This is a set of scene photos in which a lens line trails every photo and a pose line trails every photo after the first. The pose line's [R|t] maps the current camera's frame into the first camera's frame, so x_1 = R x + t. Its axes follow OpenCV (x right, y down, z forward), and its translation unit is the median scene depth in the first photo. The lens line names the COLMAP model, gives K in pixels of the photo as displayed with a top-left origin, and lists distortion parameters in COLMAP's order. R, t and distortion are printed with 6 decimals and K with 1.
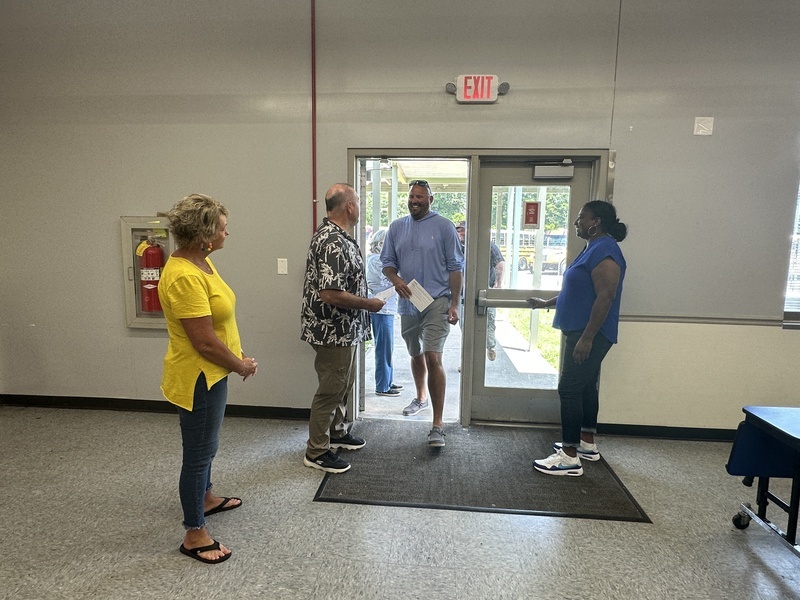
lens RADIAL K [[466.5, 0, 400.0], [0, 466.5, 300.0], [0, 0, 1]] dist [-0.002122, -0.000173]
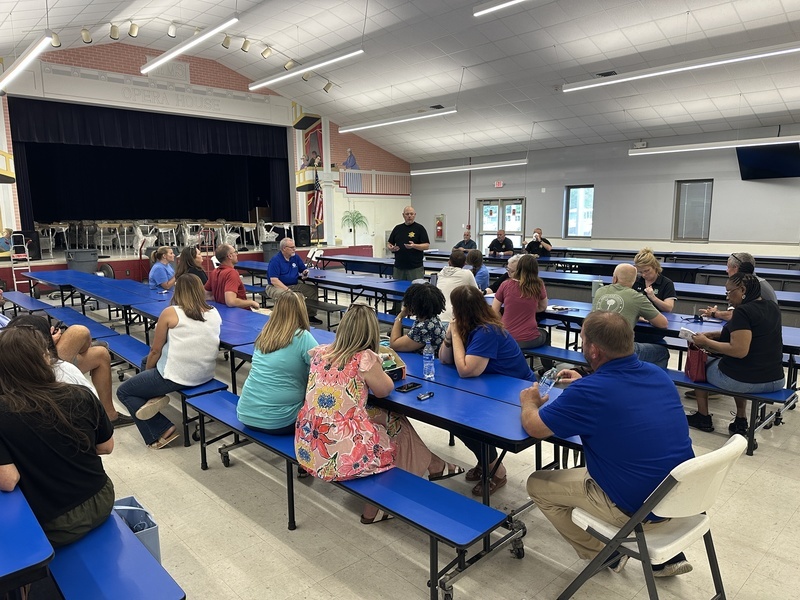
lens RADIAL K [[562.3, 0, 400.0], [0, 562.3, 300.0], [0, 0, 1]] dist [0.011740, -0.003622]
pose [[0.742512, 0.071278, -0.666029, 3.085947], [-0.077776, 0.996771, 0.019967, 0.607453], [0.665302, 0.036975, 0.745658, -3.563371]]
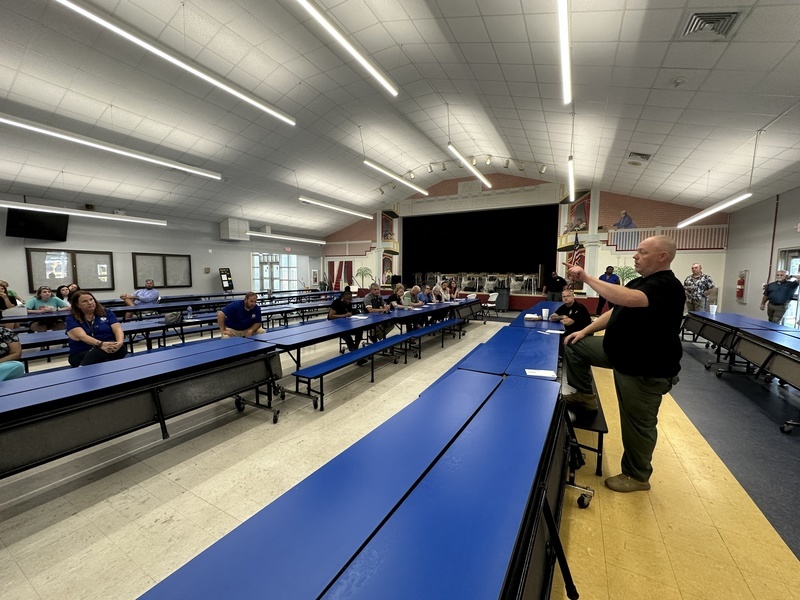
lens RADIAL K [[318.3, 0, 400.0], [0, 318.3, 300.0], [0, 0, 1]] dist [-0.000202, 0.000012]
pose [[-0.410747, 0.058380, -0.909878, 3.103082], [-0.153476, 0.979281, 0.132117, 0.138434], [0.898739, 0.193911, -0.393277, -0.457059]]
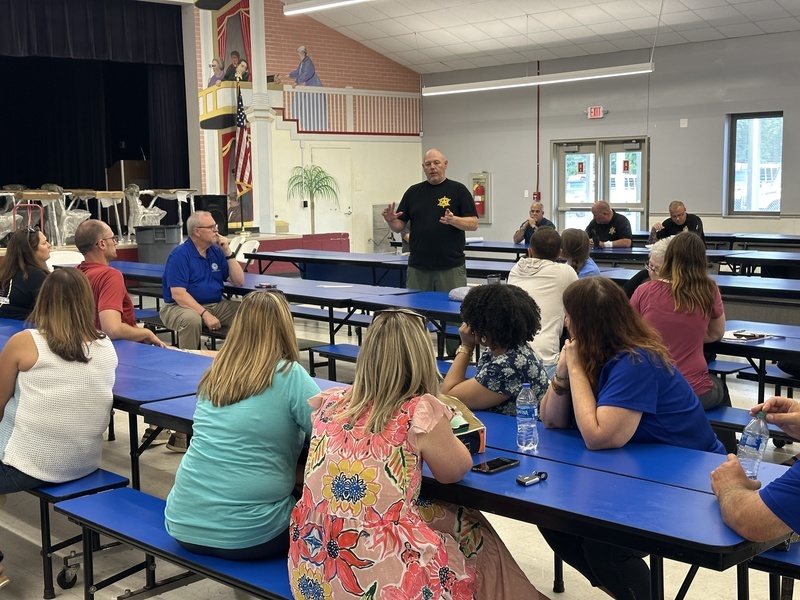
lens RADIAL K [[1117.4, 0, 400.0], [0, 1117.4, 300.0], [0, 0, 1]] dist [-0.013976, 0.069613]
pose [[0.746682, 0.038641, -0.664058, 3.075902], [-0.070392, 0.997296, -0.021118, 0.635856], [0.661446, 0.062513, 0.747383, -3.623221]]
